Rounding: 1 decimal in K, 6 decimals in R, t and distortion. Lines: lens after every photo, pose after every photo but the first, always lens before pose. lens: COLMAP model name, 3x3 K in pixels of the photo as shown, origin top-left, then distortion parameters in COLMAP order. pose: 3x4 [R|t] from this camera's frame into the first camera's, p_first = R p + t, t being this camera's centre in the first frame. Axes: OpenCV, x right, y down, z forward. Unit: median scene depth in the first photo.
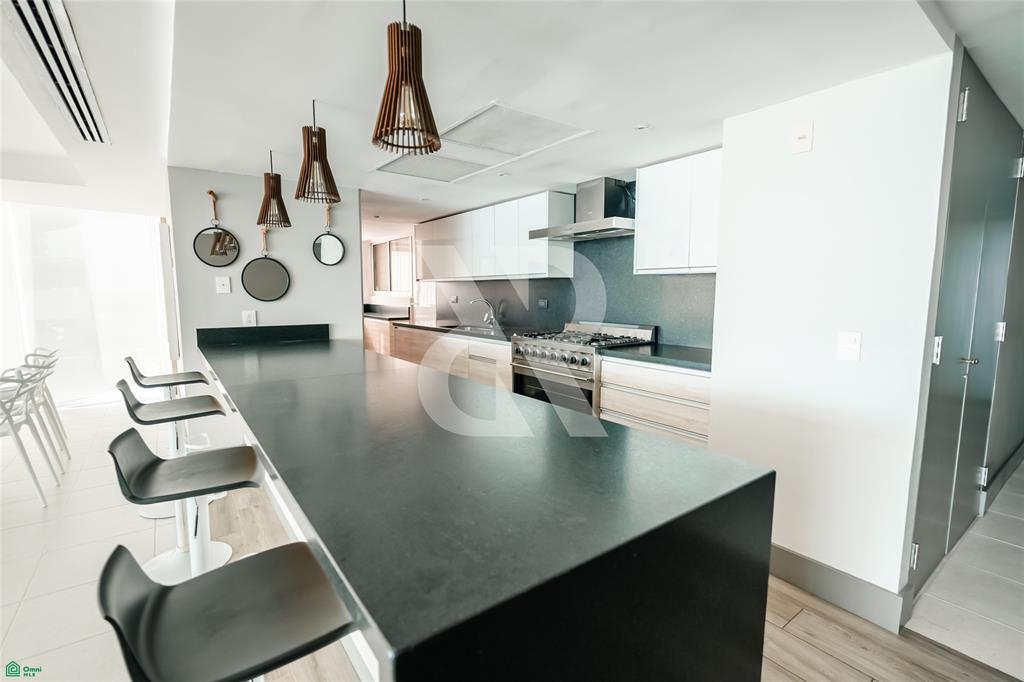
lens RADIAL K [[471.0, 0, 516.8], [0, 471.0, 339.5], [0, 0, 1]] dist [-0.003613, -0.000198]
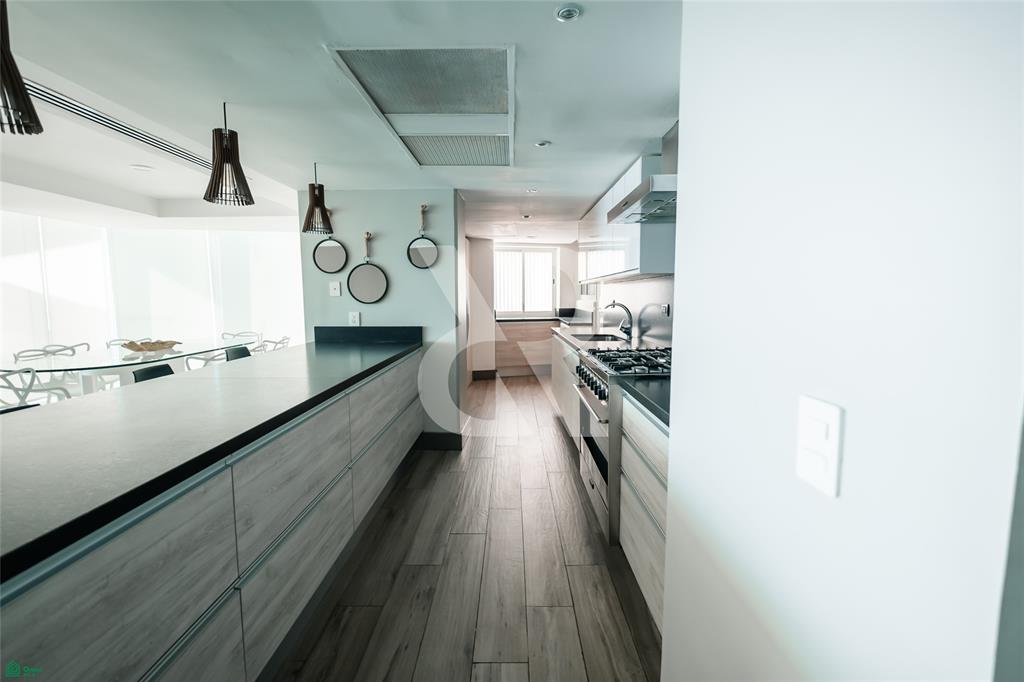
lens RADIAL K [[471.0, 0, 514.0], [0, 471.0, 345.9], [0, 0, 1]] dist [-0.003613, -0.000198]
pose [[0.804592, 0.059563, -0.590833, 0.395943], [-0.058196, 0.998076, 0.021366, -0.026923], [0.590969, 0.017193, 0.806511, 0.326691]]
